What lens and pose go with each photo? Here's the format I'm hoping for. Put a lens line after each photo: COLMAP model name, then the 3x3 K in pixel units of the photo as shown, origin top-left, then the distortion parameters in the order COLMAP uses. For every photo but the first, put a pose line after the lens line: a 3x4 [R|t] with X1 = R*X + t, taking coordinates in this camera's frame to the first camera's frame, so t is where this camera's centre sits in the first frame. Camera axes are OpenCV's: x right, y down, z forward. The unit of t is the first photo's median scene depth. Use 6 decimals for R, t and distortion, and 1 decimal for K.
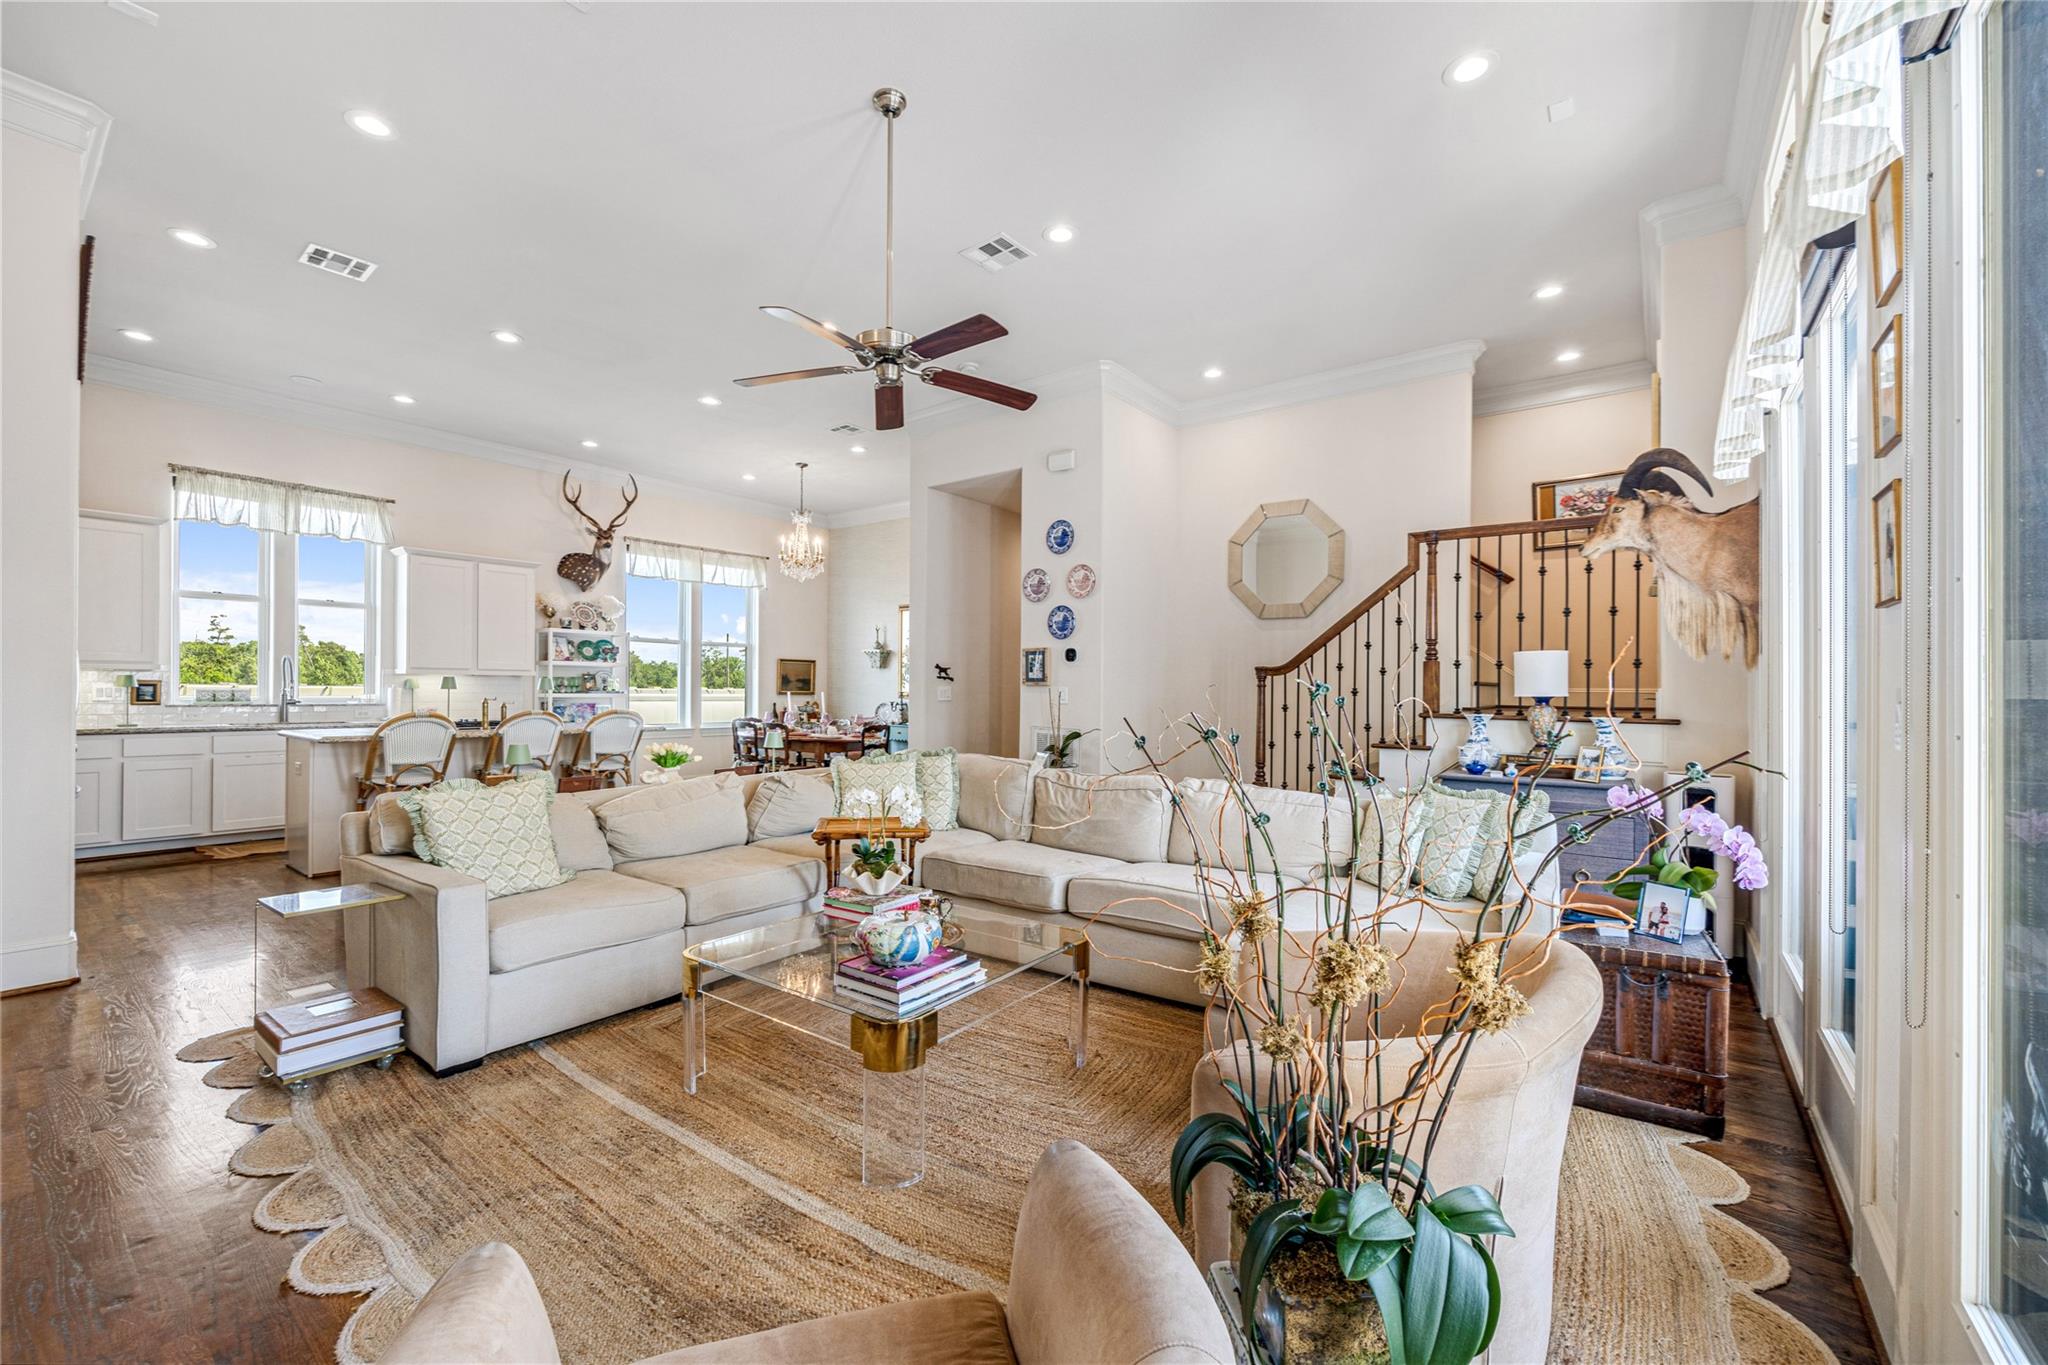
lens RADIAL K [[825.4, 0, 1022.3], [0, 825.4, 685.1], [0, 0, 1]] dist [-0.000523, 0.000279]
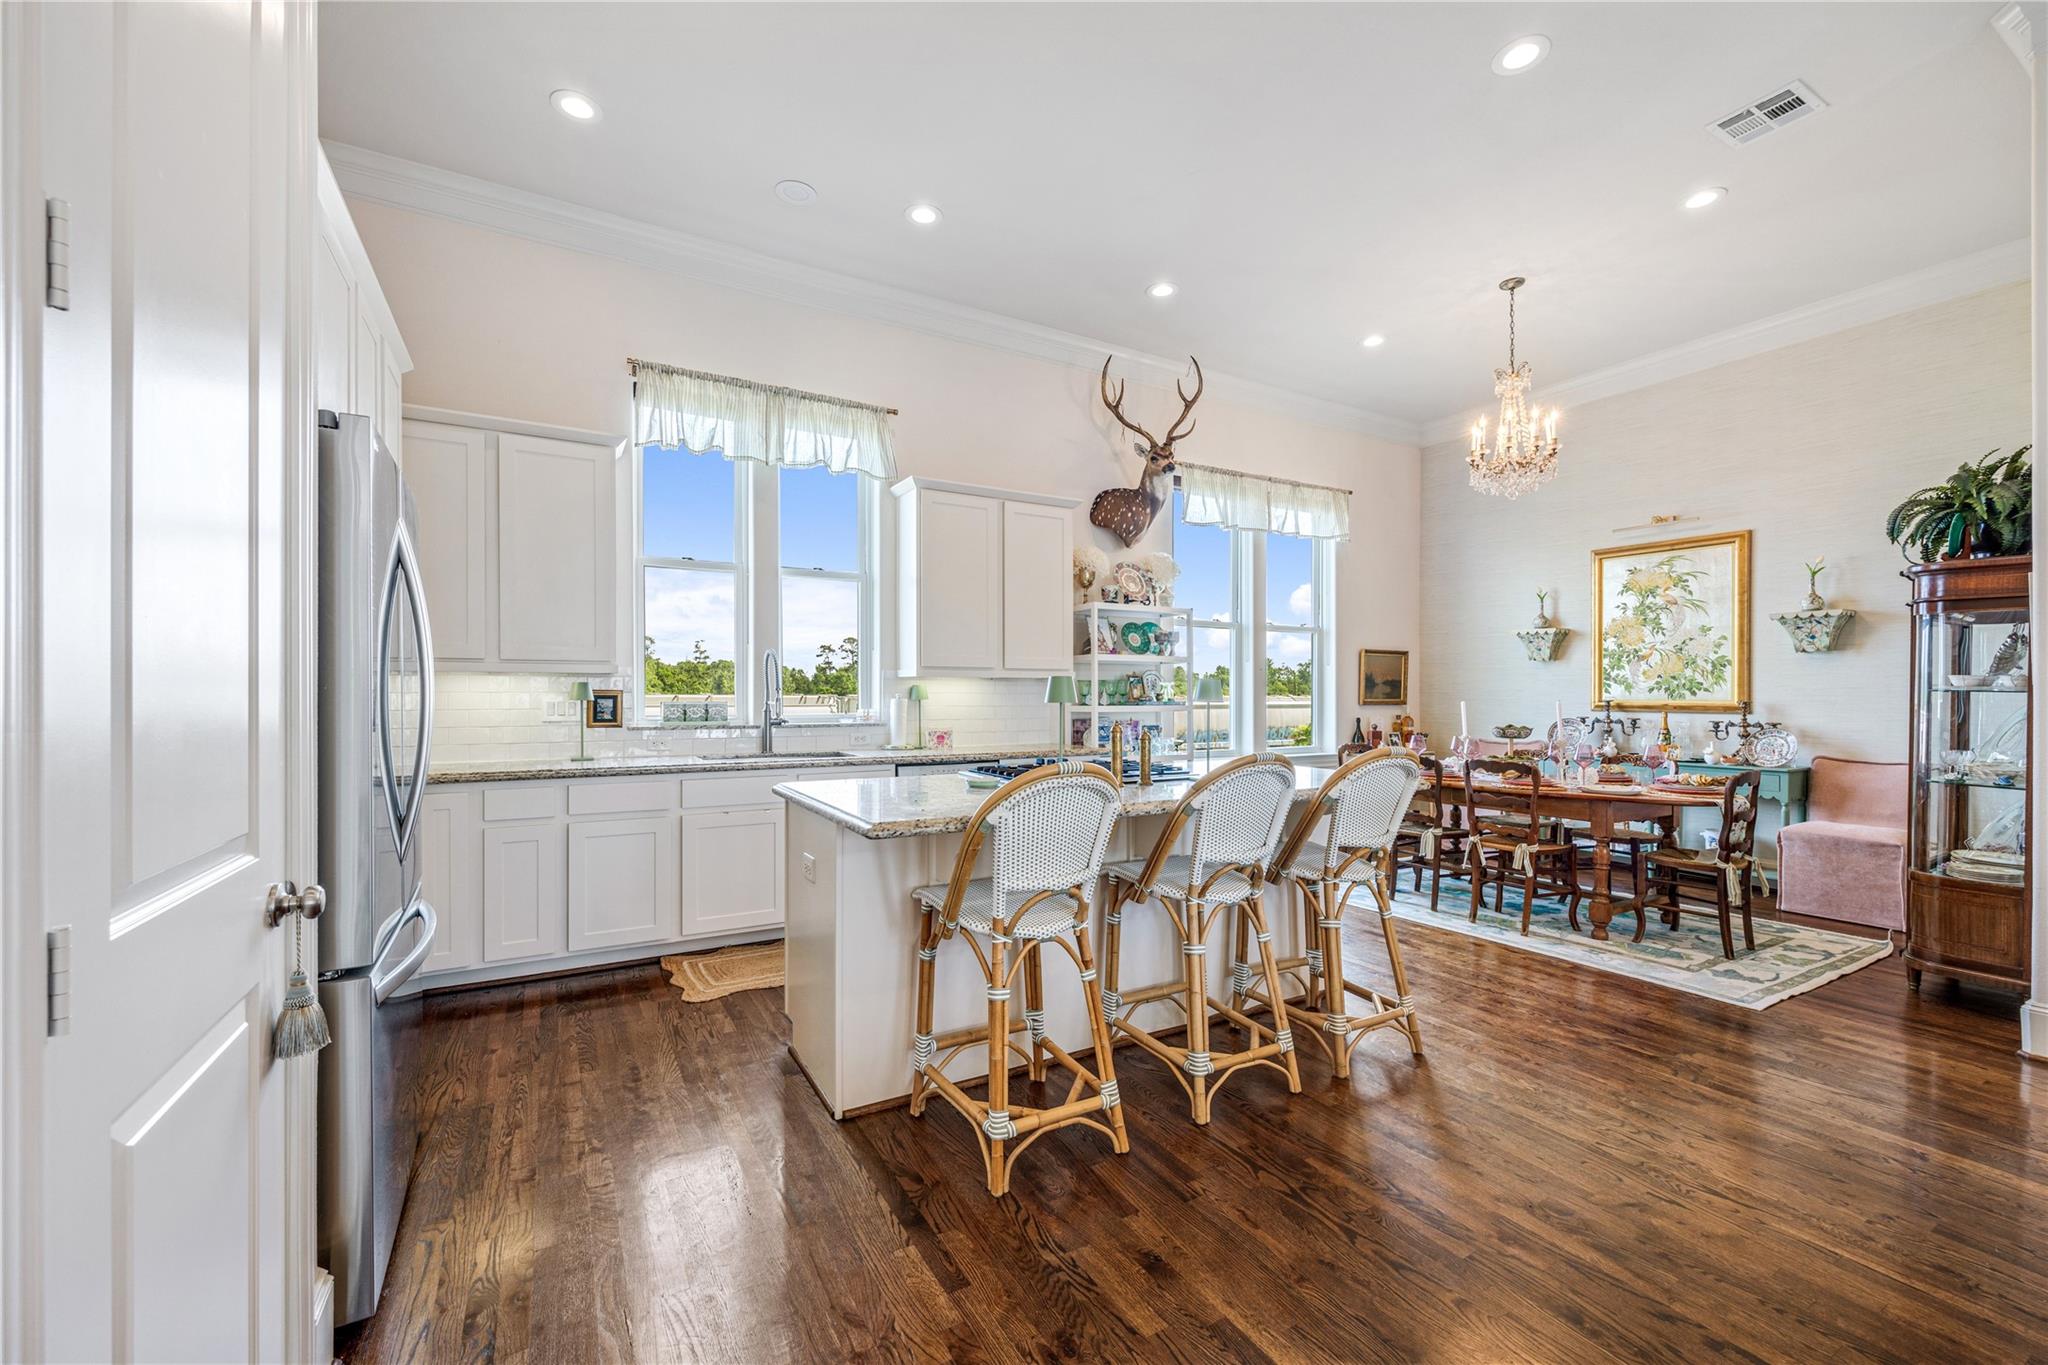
lens RADIAL K [[825.4, 0, 1020.7], [0, 825.4, 689.3], [0, 0, 1]] dist [-0.000523, 0.000279]
pose [[0.919967, -0.010922, -0.391843, -0.421147], [0.009499, 0.999939, -0.005571, 0.000343], [0.391880, 0.001404, 0.920015, 0.443520]]
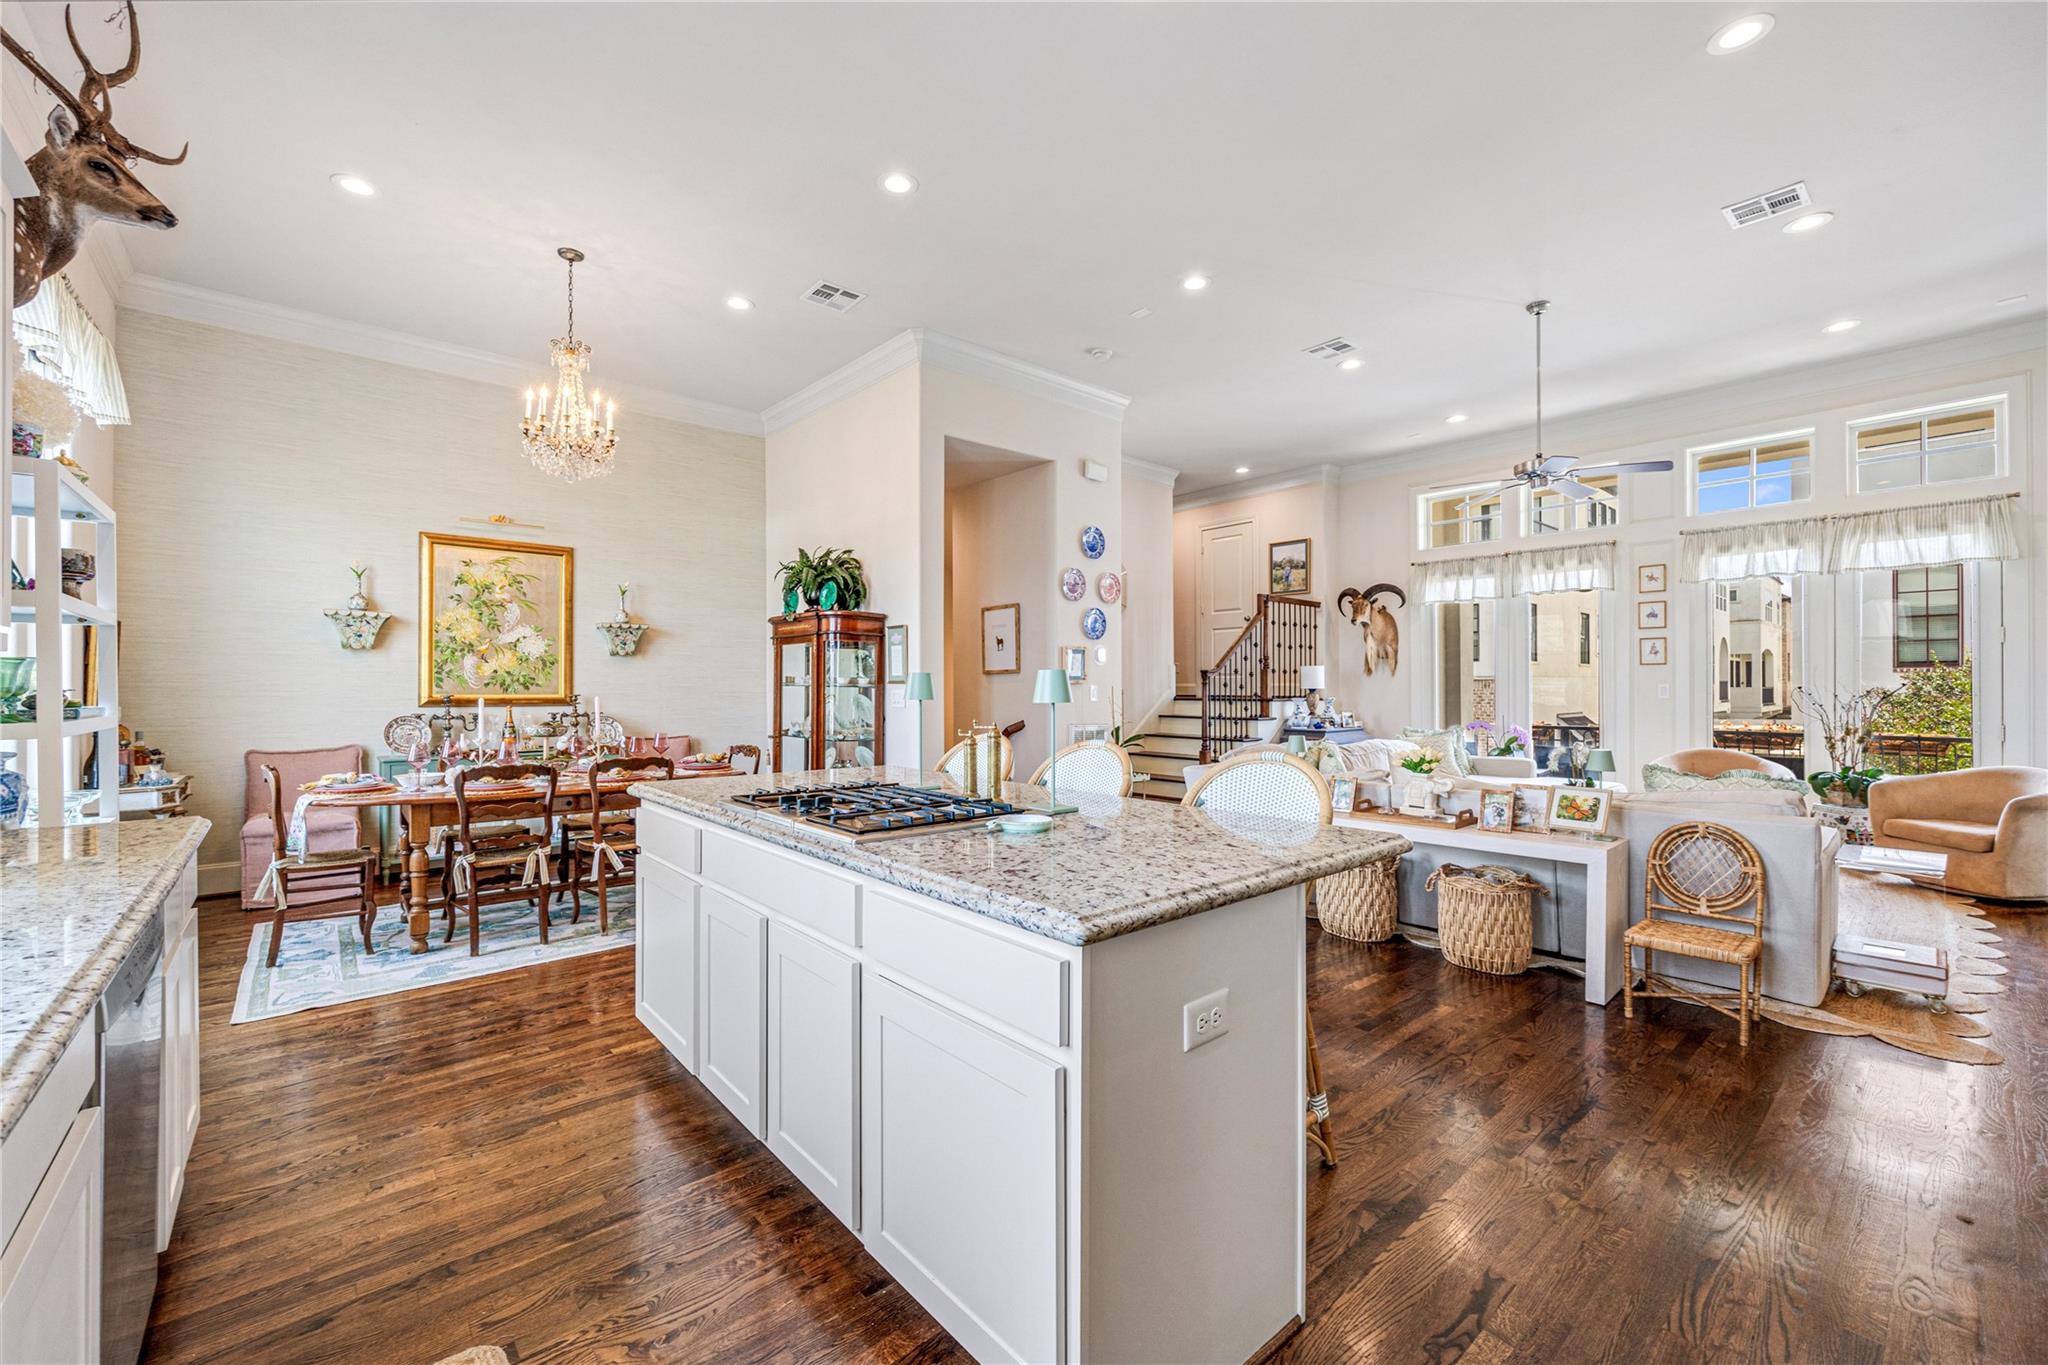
lens RADIAL K [[825.4, 0, 1019.7], [0, 825.4, 685.4], [0, 0, 1]] dist [-0.000523, 0.000279]
pose [[0.202309, -0.004388, 0.979312, -0.848697], [-0.001820, 0.999987, 0.004857, -0.002116], [-0.979320, -0.002765, 0.202298, 0.742229]]
